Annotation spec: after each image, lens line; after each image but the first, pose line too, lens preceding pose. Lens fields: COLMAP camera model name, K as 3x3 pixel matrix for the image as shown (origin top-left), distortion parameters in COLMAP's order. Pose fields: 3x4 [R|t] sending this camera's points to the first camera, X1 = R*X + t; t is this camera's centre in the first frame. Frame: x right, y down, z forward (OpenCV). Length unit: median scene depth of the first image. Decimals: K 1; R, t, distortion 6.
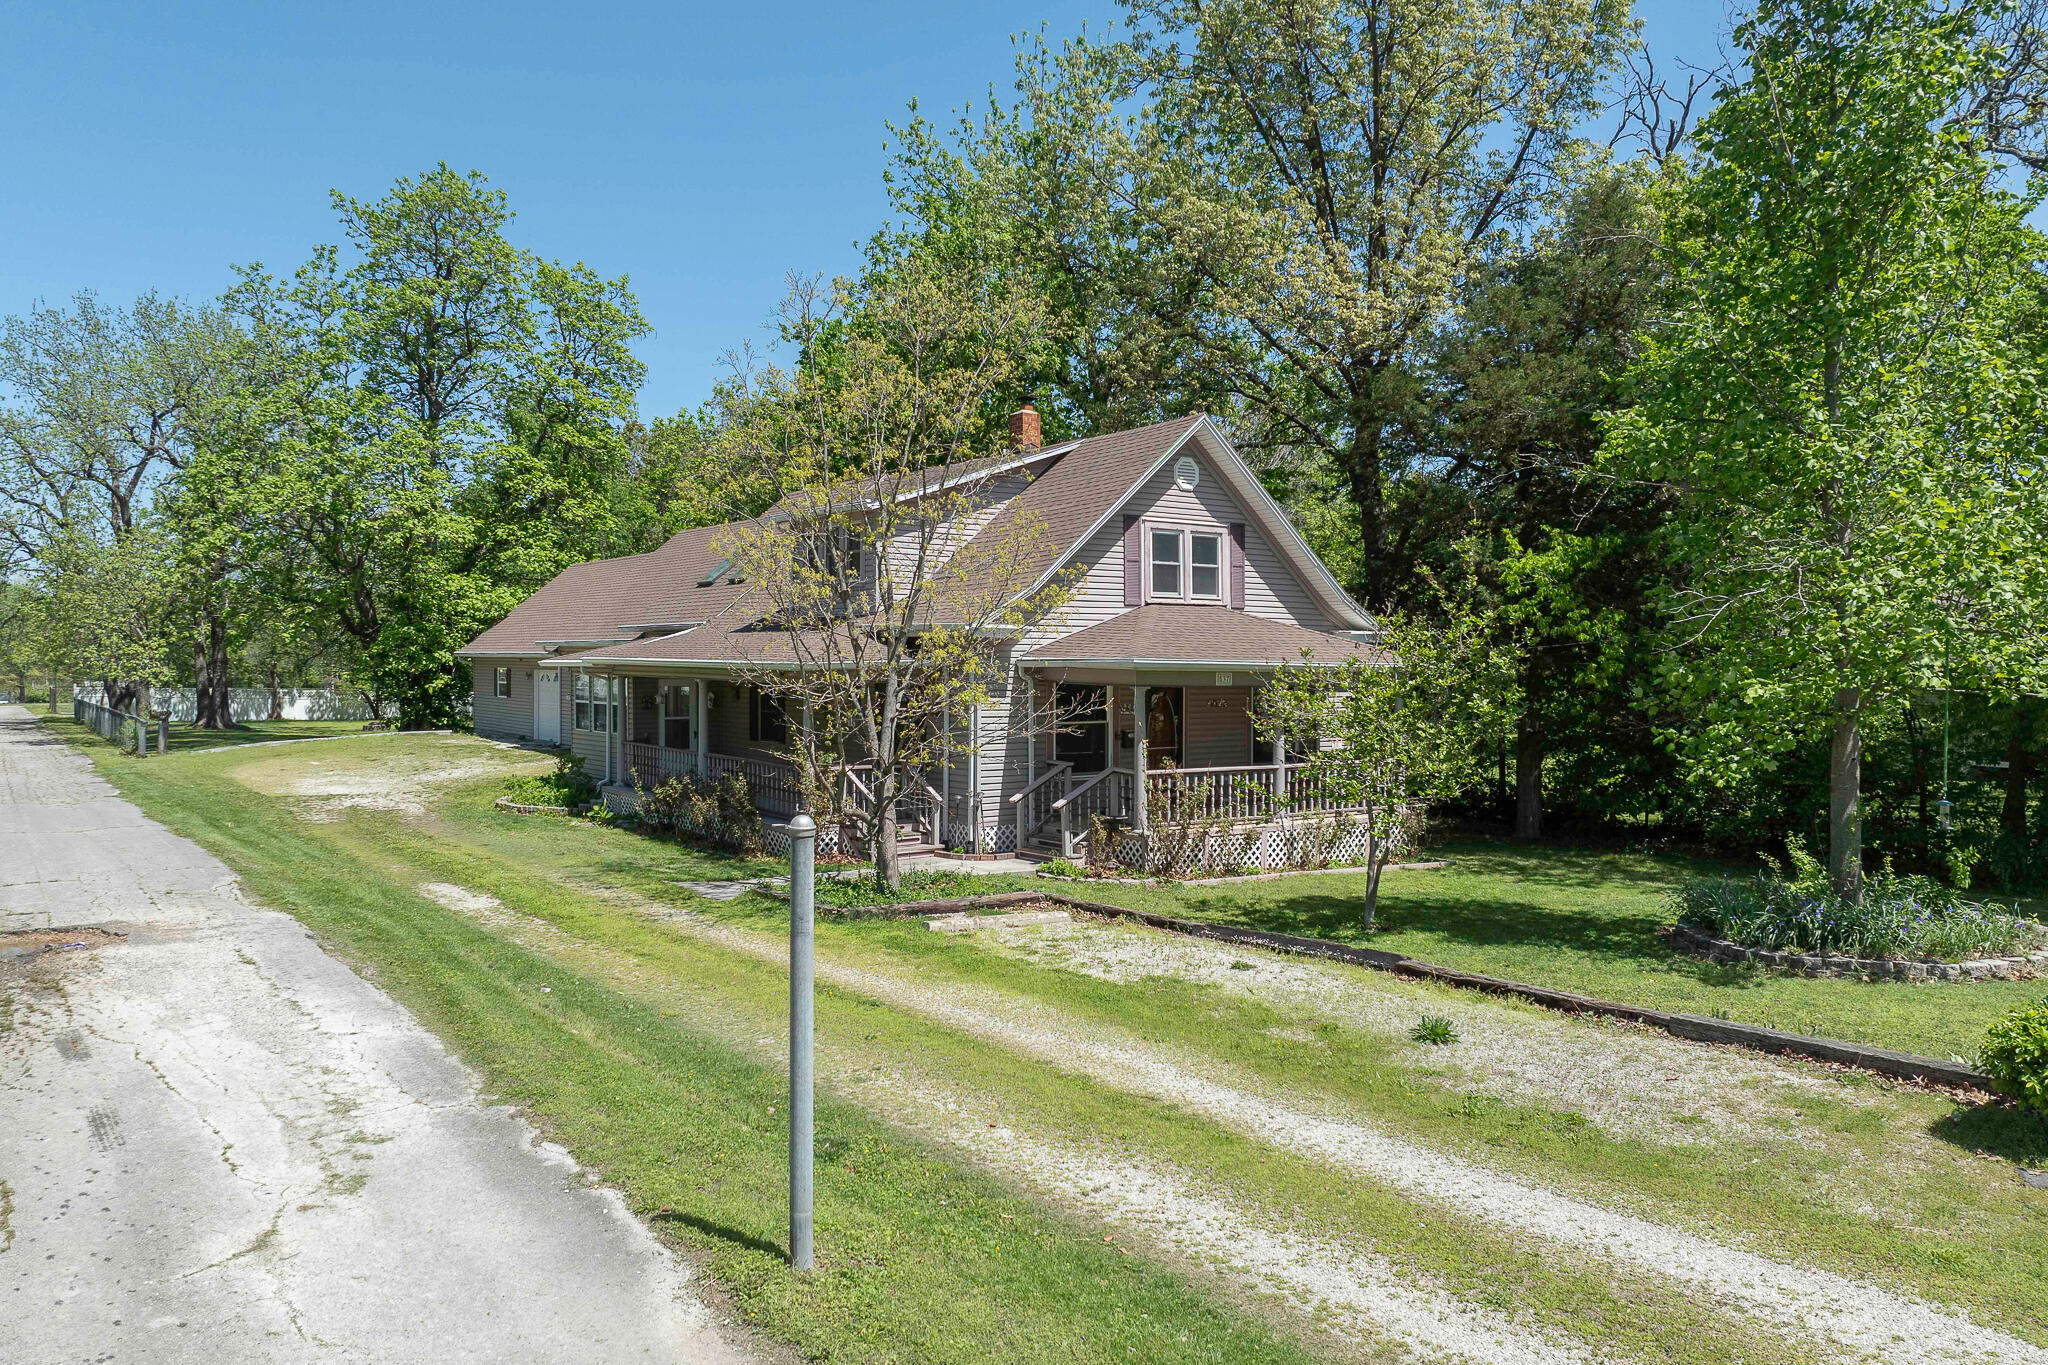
lens RADIAL K [[1434.1, 0, 1011.4], [0, 1434.1, 684.0], [0, 0, 1]] dist [-0.027487, 0.007734]
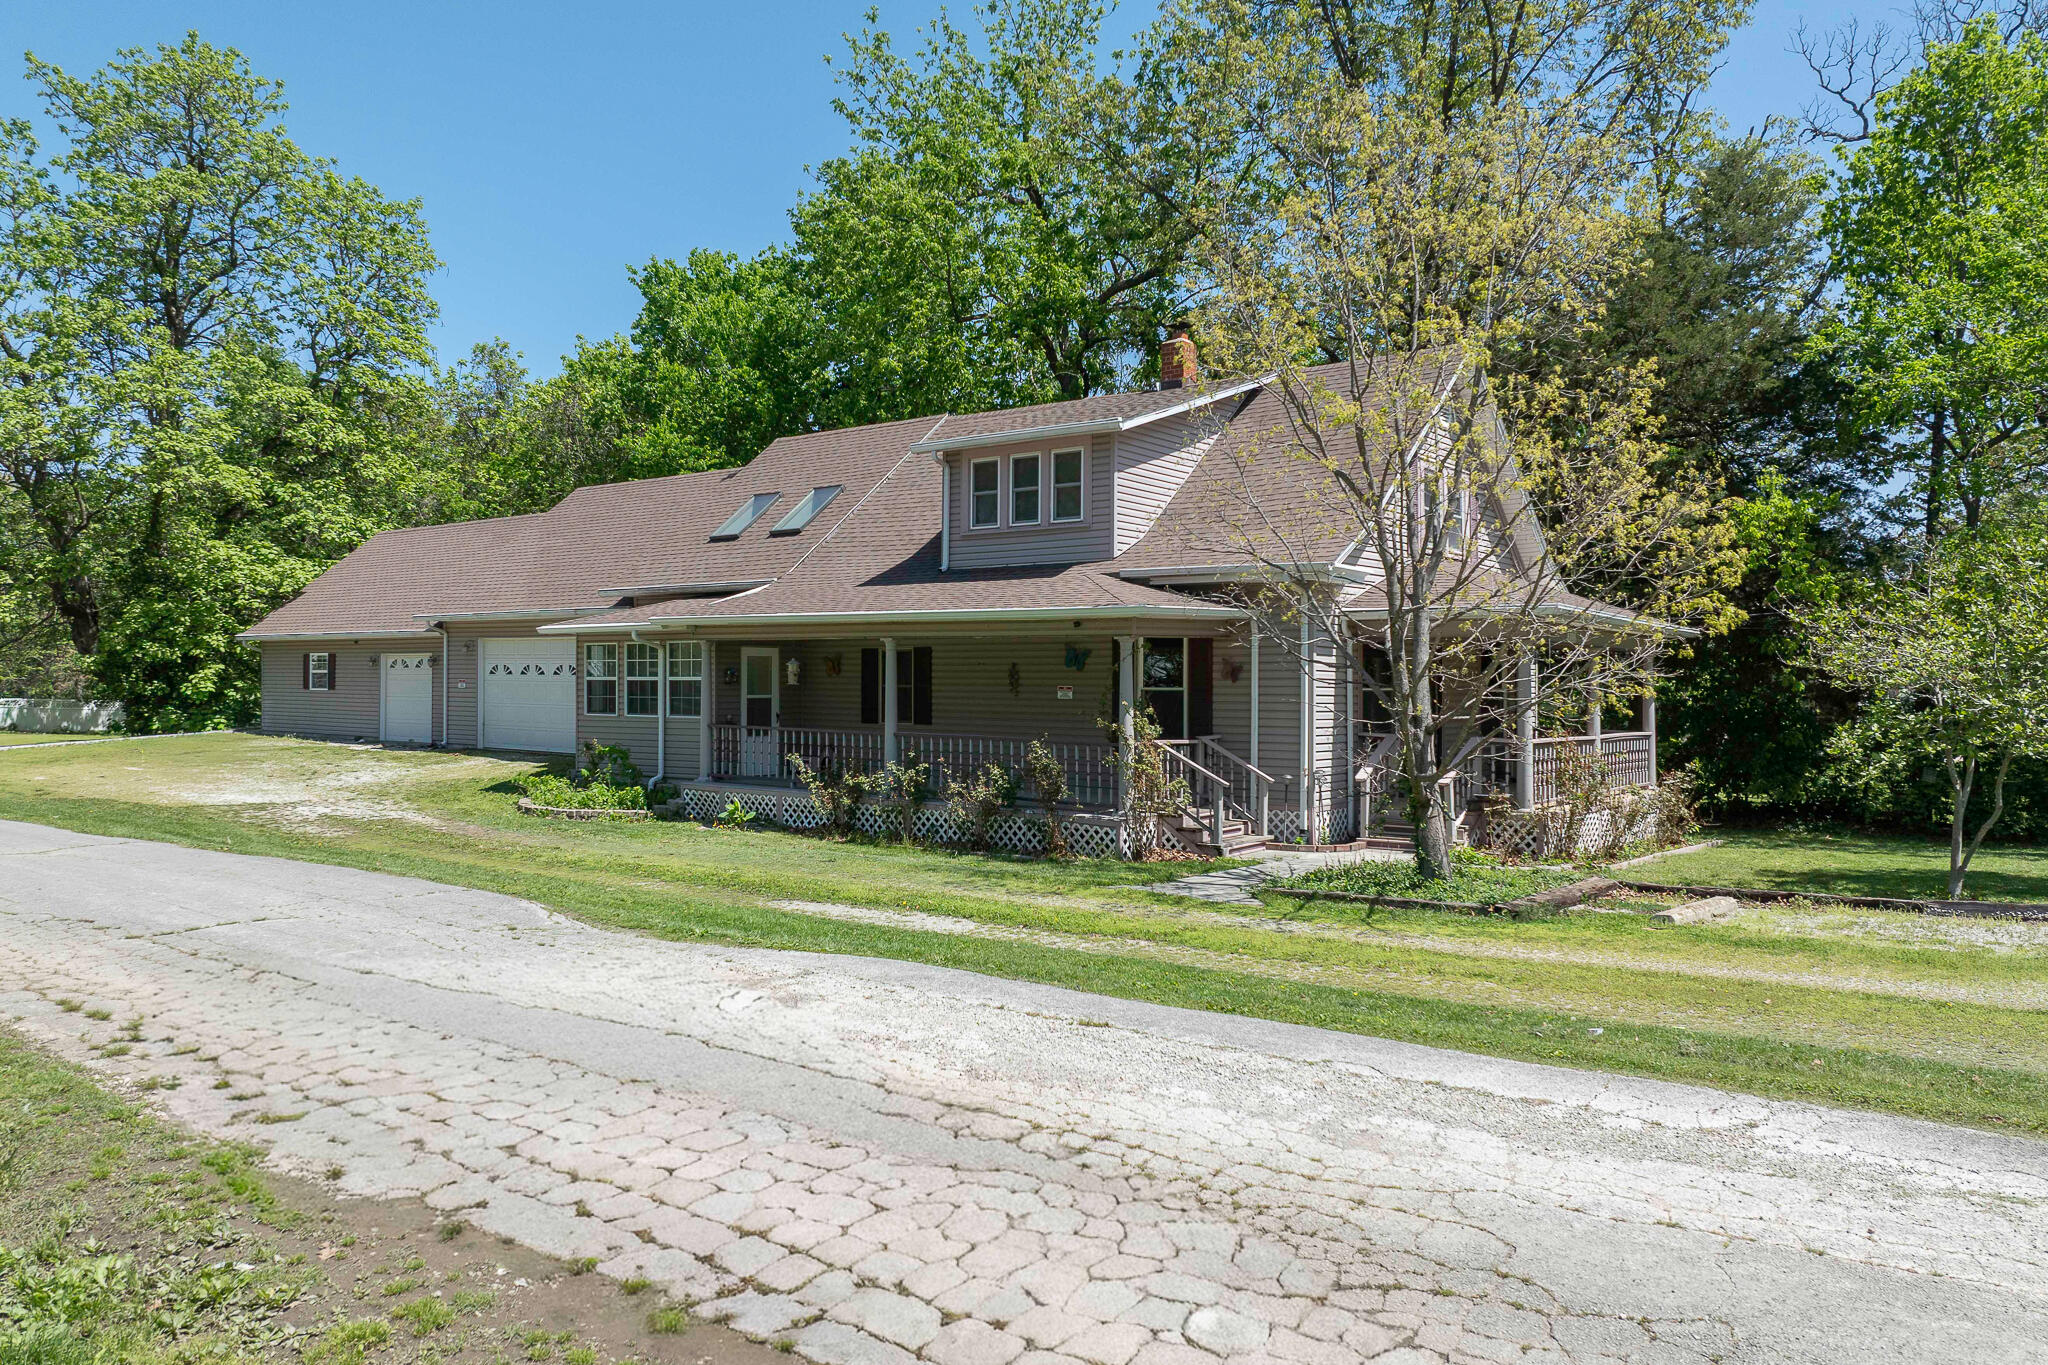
lens RADIAL K [[1434.1, 0, 1033.7], [0, 1434.1, 676.7], [0, 0, 1]] dist [-0.027487, 0.007734]
pose [[0.960877, 0.006171, 0.276906, -0.178423], [-0.000133, 0.999762, -0.021820, 0.017794], [-0.276975, 0.020929, 0.960649, 0.113300]]
